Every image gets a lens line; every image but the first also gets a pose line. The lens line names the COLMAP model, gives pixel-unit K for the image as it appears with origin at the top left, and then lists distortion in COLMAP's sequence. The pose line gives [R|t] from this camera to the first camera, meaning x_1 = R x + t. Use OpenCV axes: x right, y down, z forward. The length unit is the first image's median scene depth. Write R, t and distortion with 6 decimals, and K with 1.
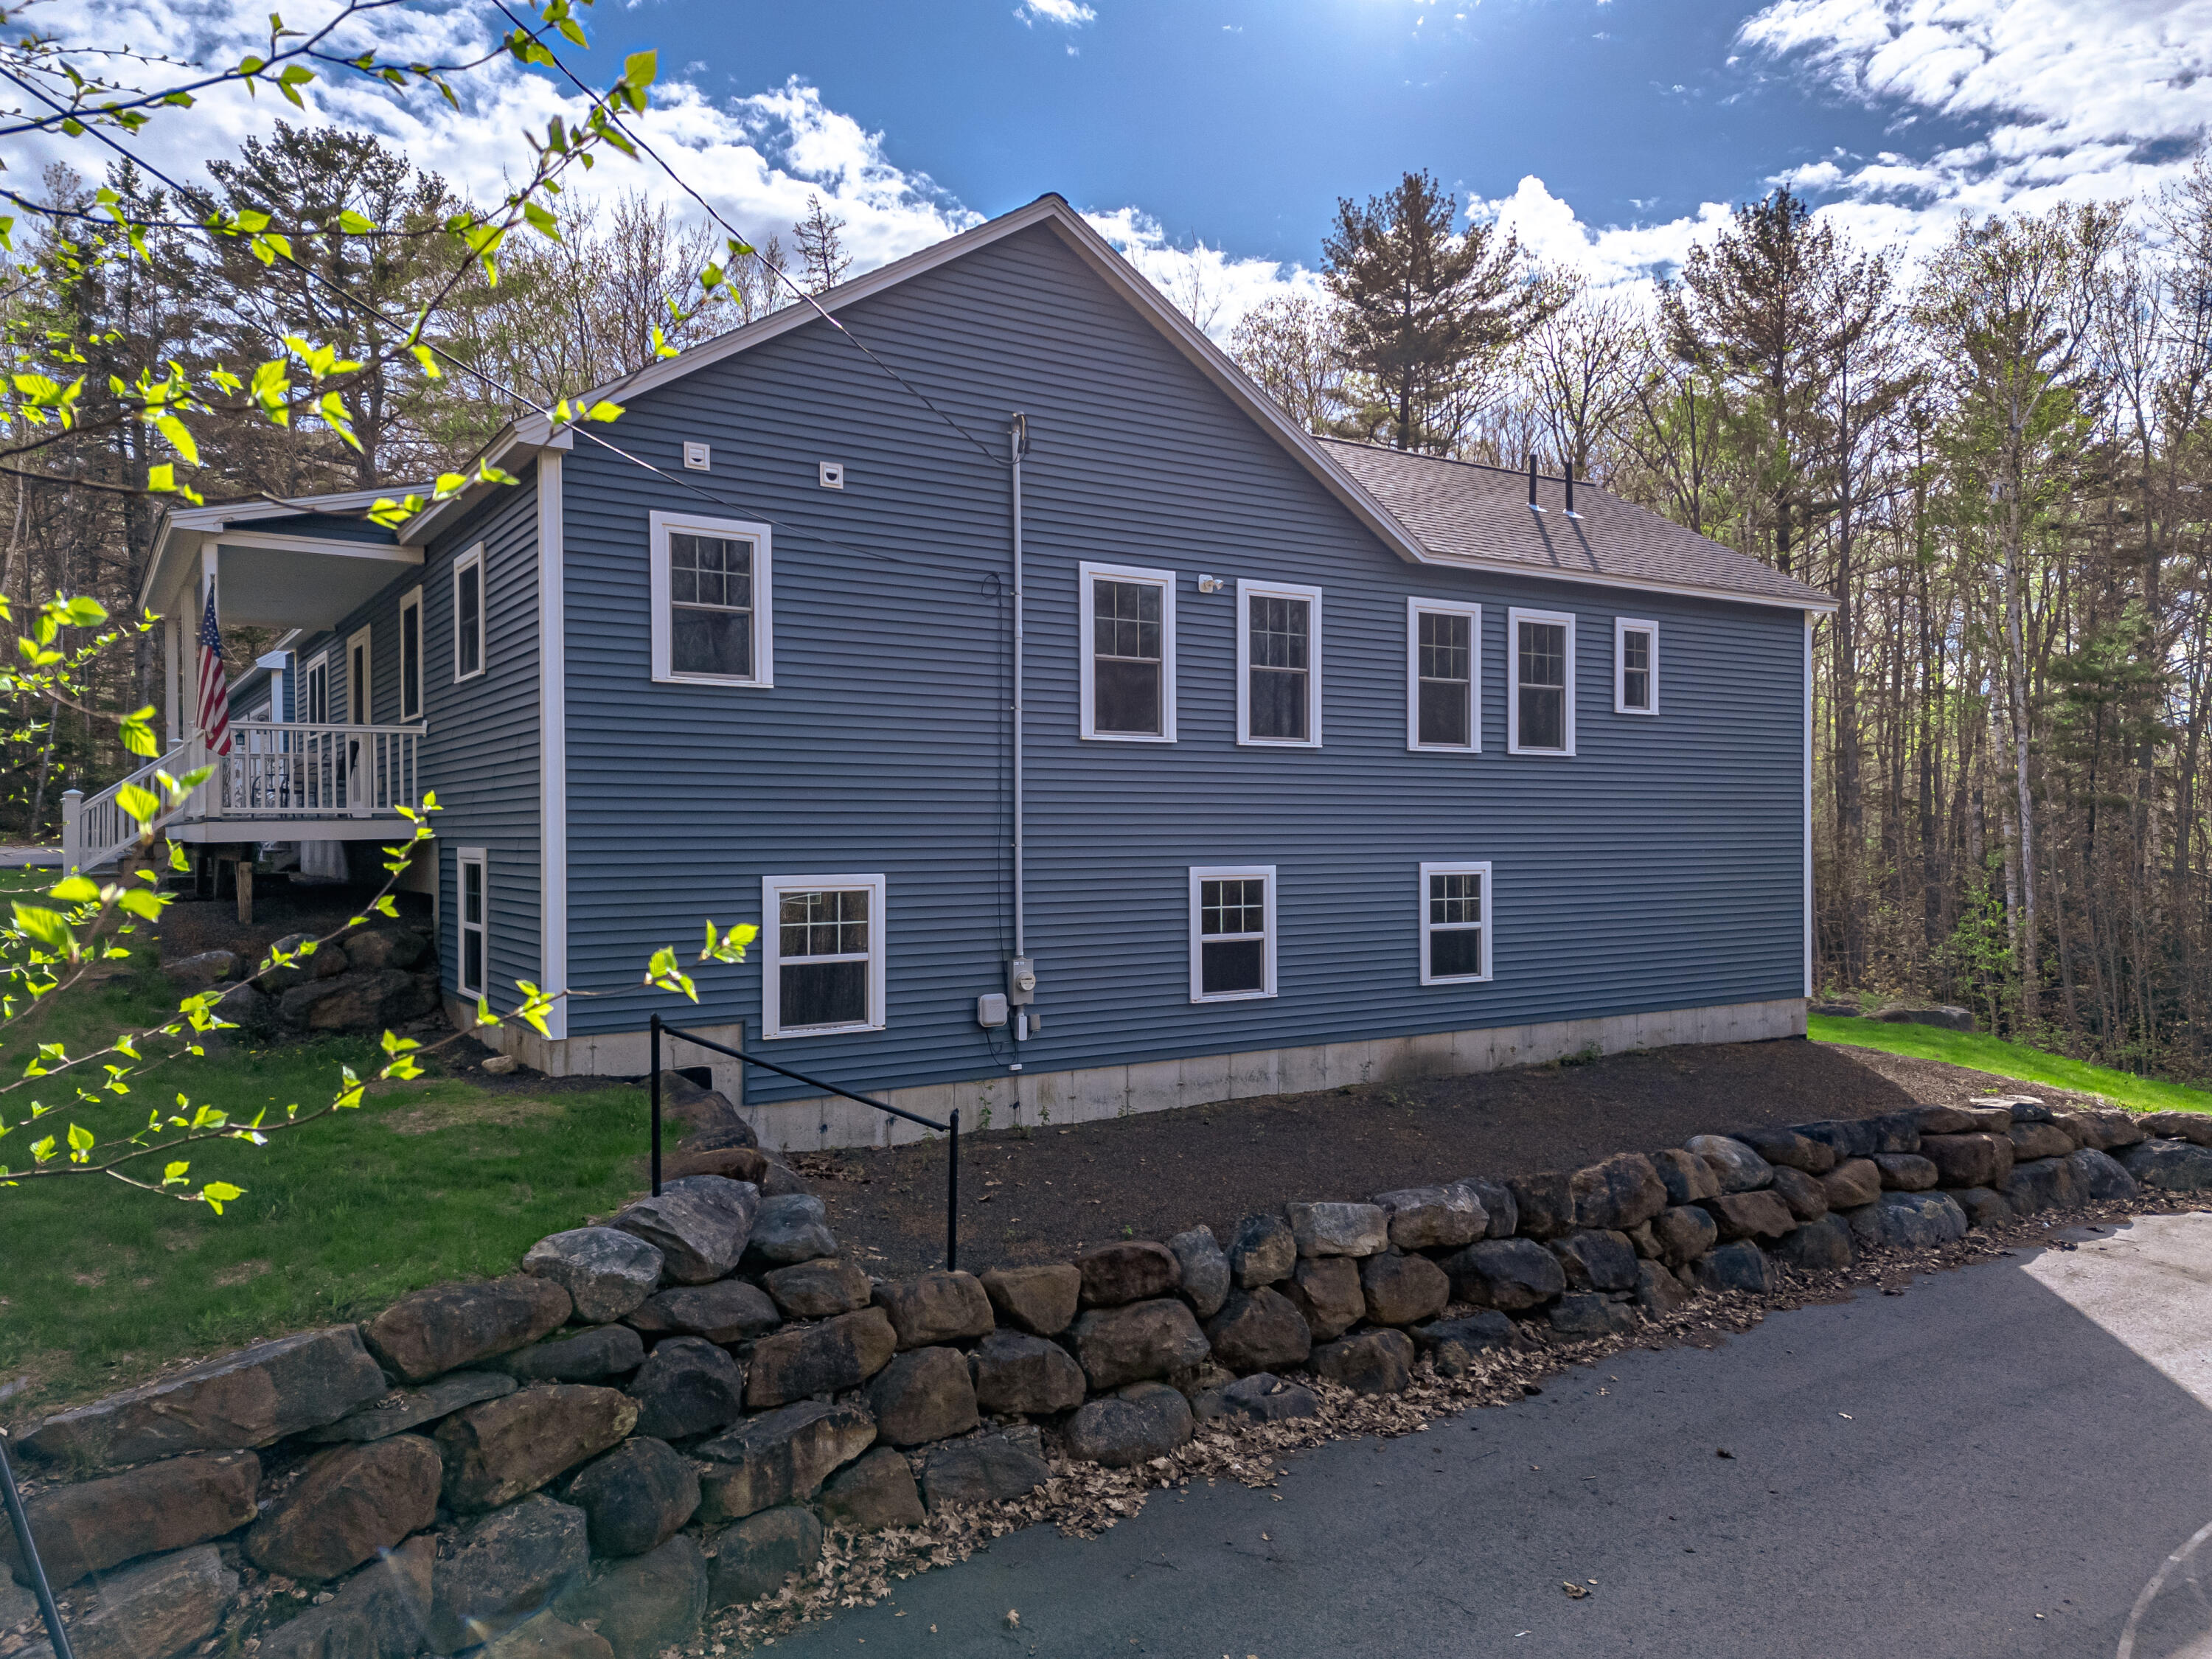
lens RADIAL K [[1539.1, 0, 1104.9], [0, 1539.1, 837.2], [0, 0, 1]] dist [0.085115, -0.024731]
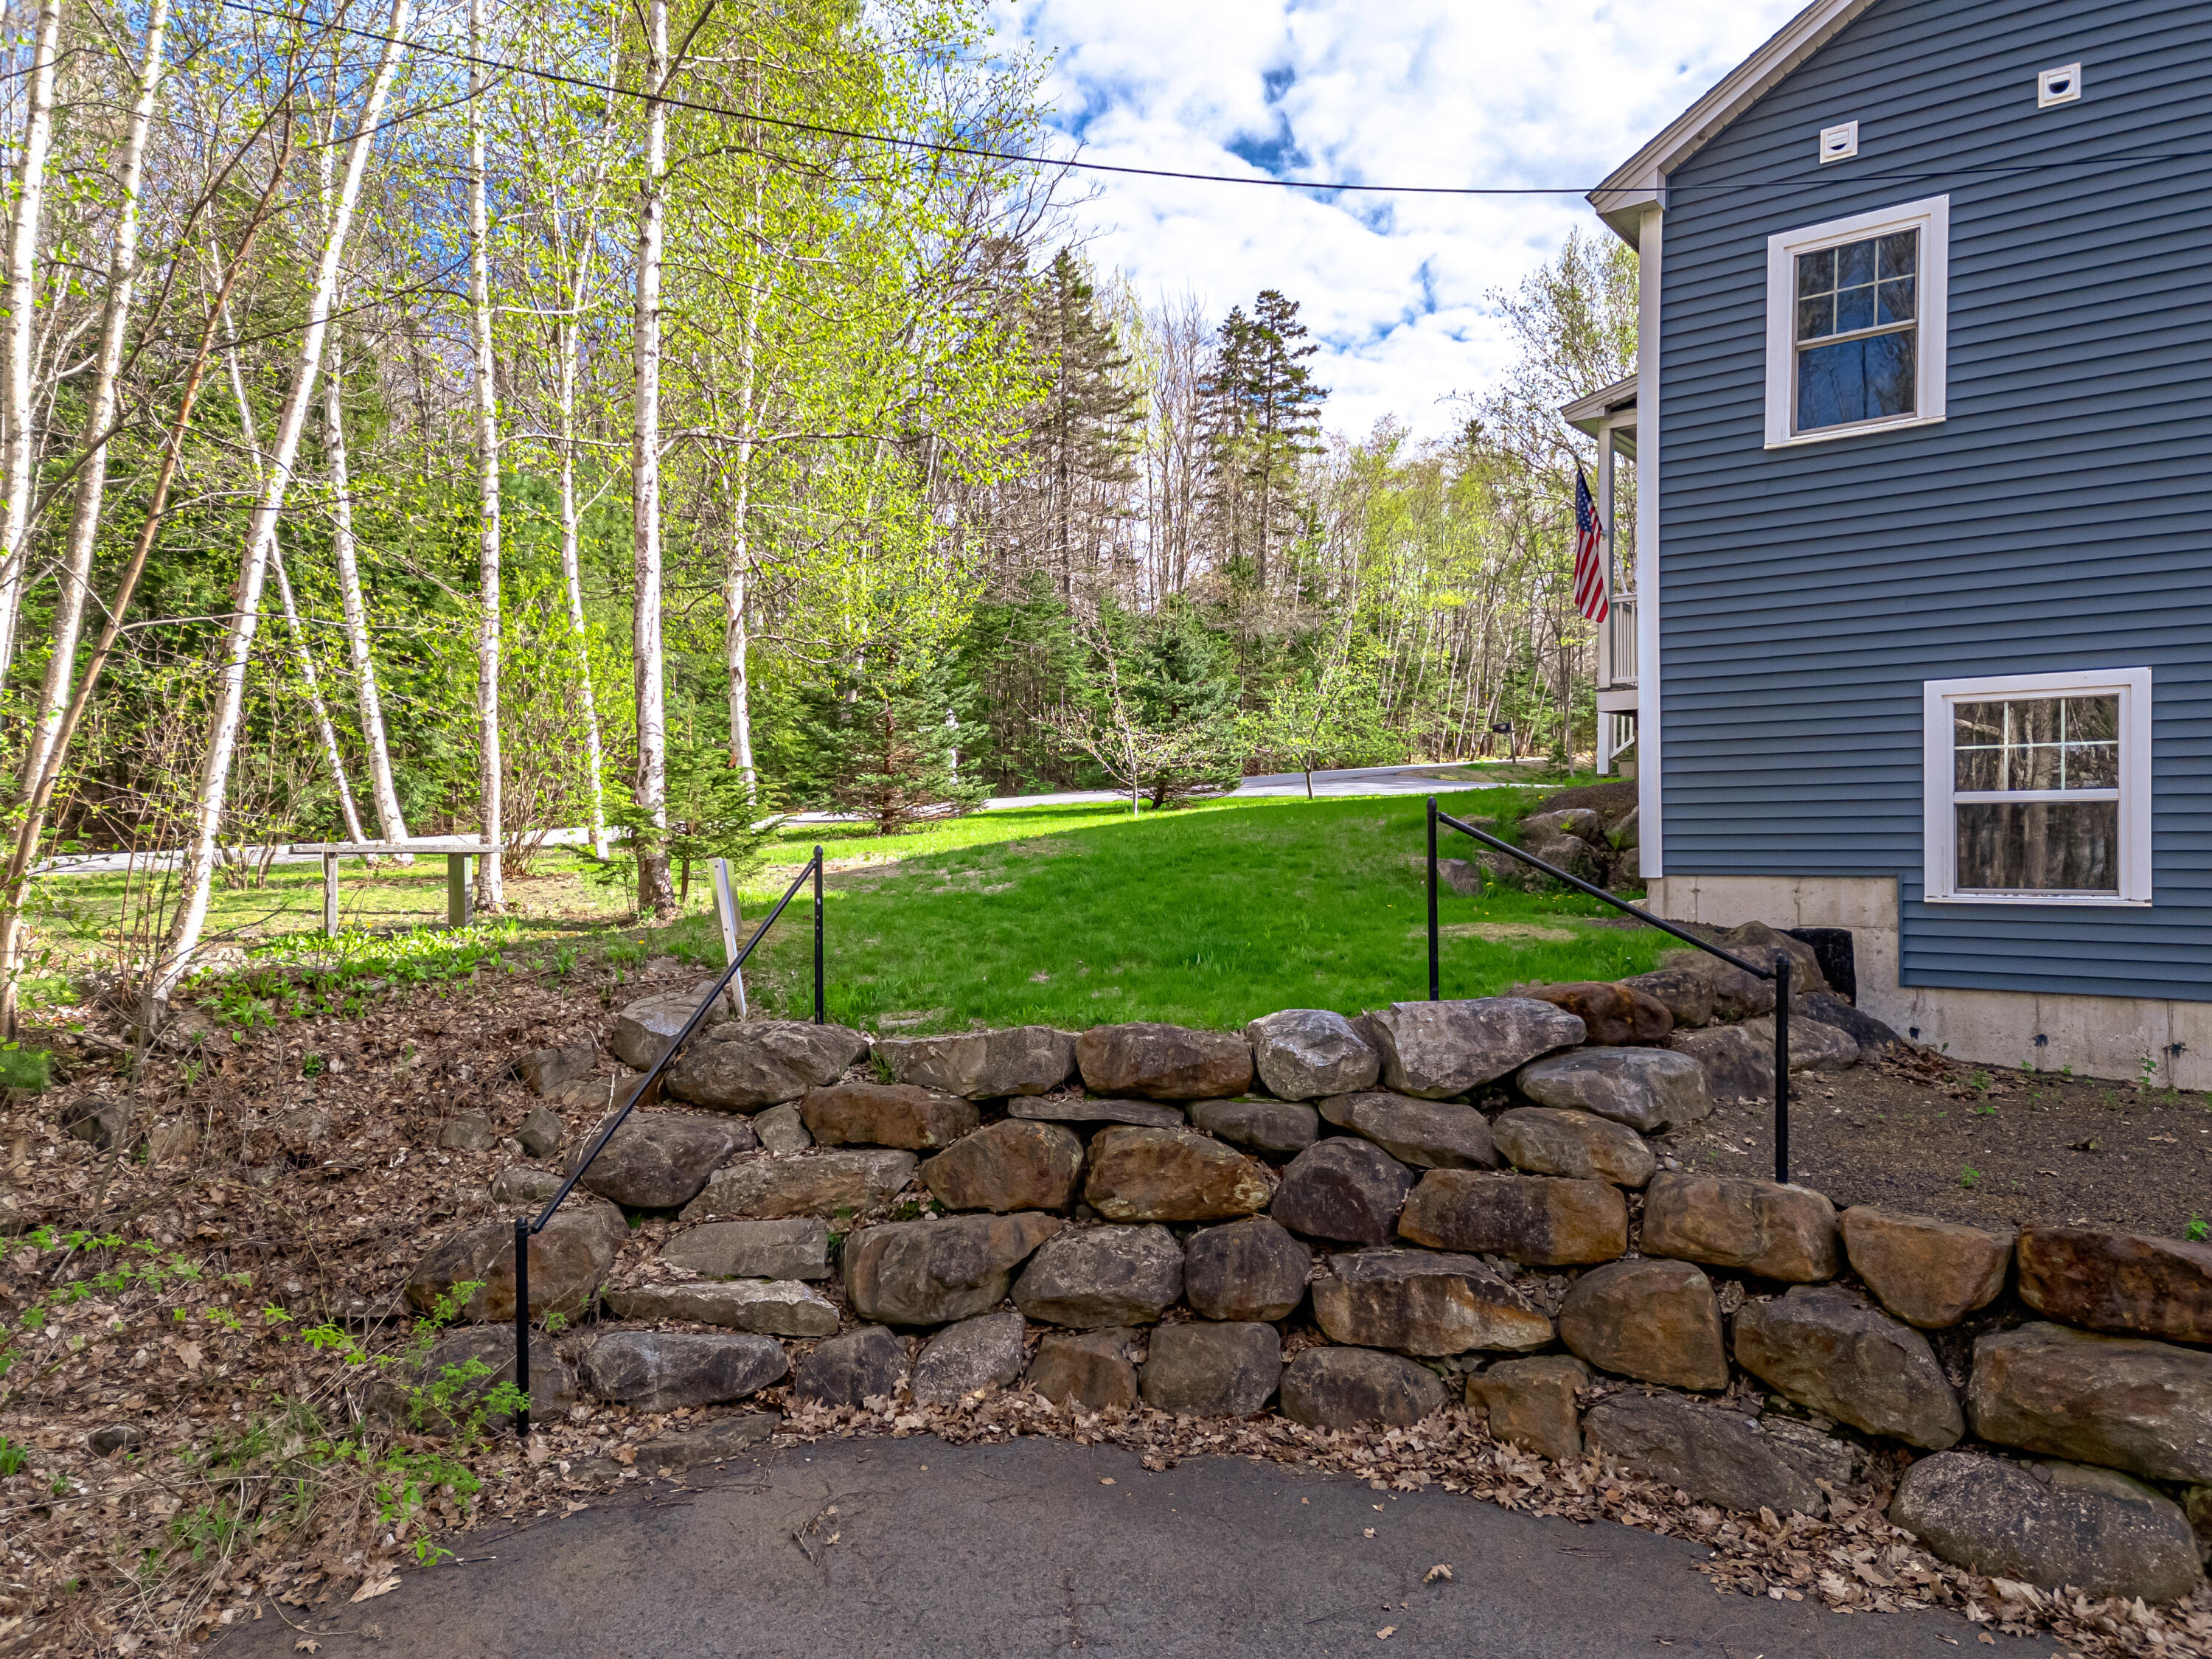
lens RADIAL K [[1539.1, 0, 1096.0], [0, 1539.1, 829.2], [0, 0, 1]] dist [0.085115, -0.024731]
pose [[0.353766, 0.001390, -0.935333, 0.329612], [0.002741, 0.999993, 0.002523, 0.089764], [0.935330, -0.003456, 0.353760, 0.350629]]
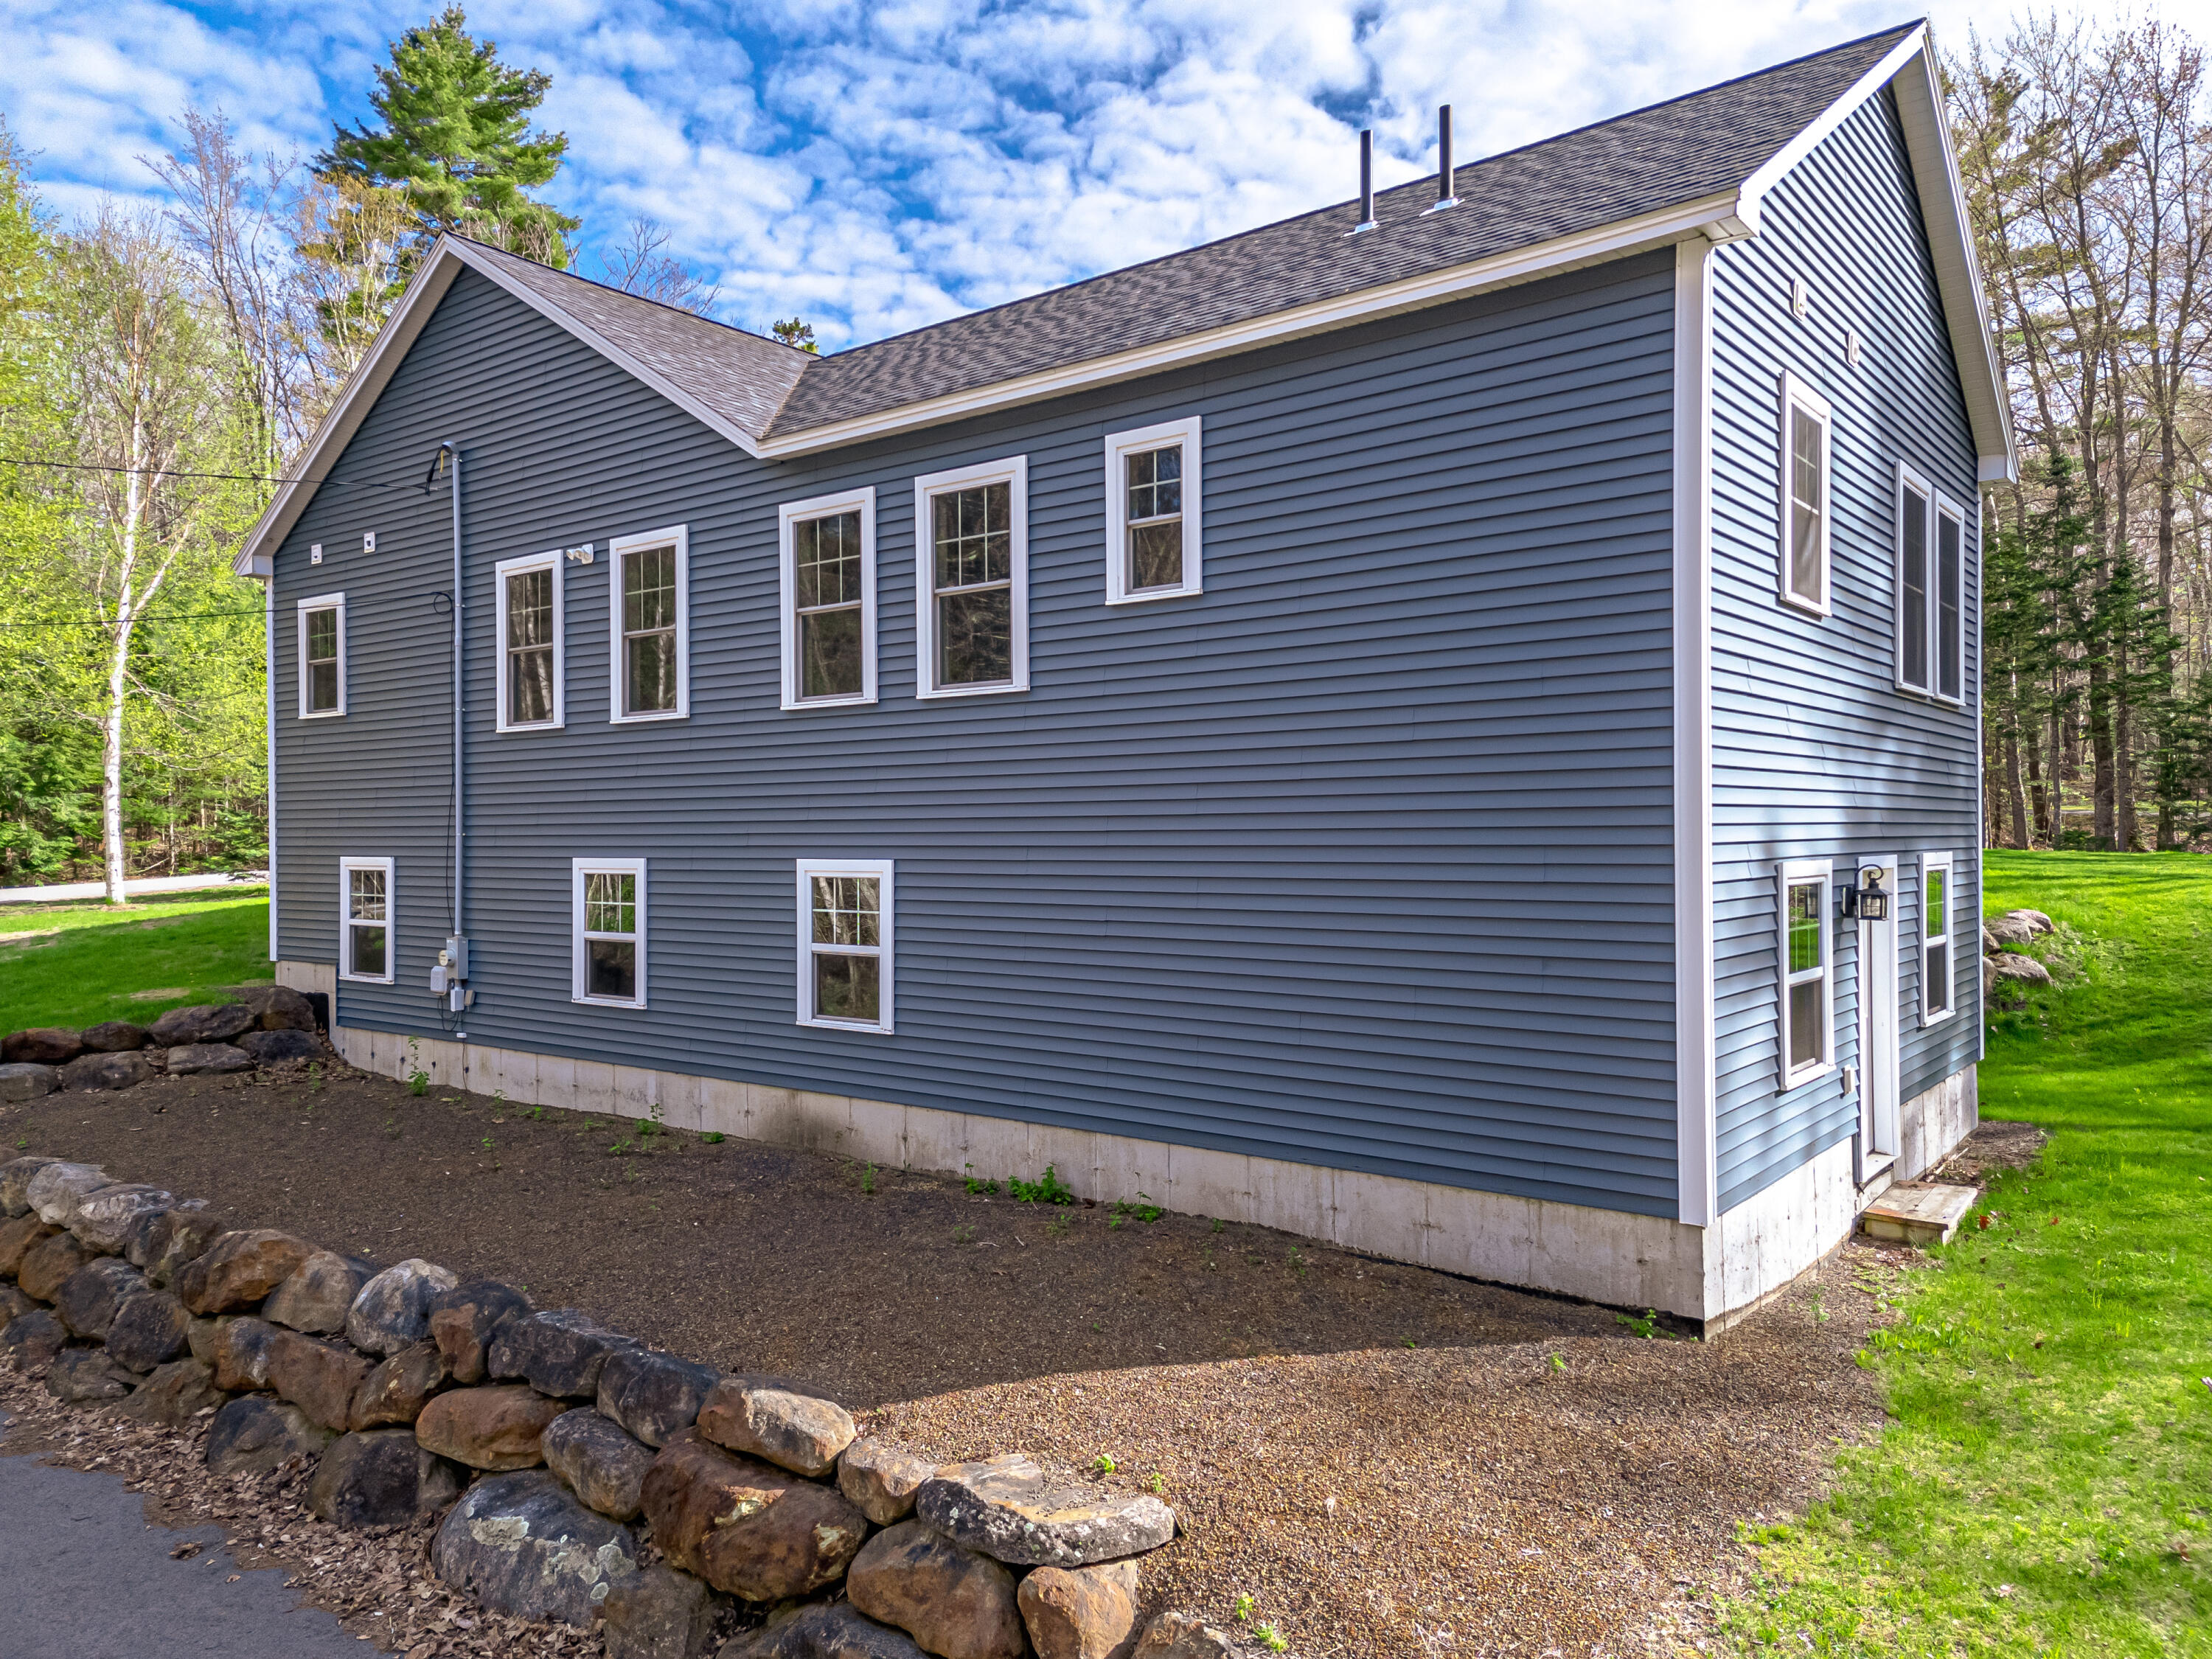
lens RADIAL K [[1539.1, 0, 1115.3], [0, 1539.1, 848.5], [0, 0, 1]] dist [0.085115, -0.024731]
pose [[0.317567, 0.010179, -0.948181, 1.030708], [0.001296, 0.999937, 0.011169, 0.003282], [0.948235, -0.004776, 0.317534, 0.976767]]
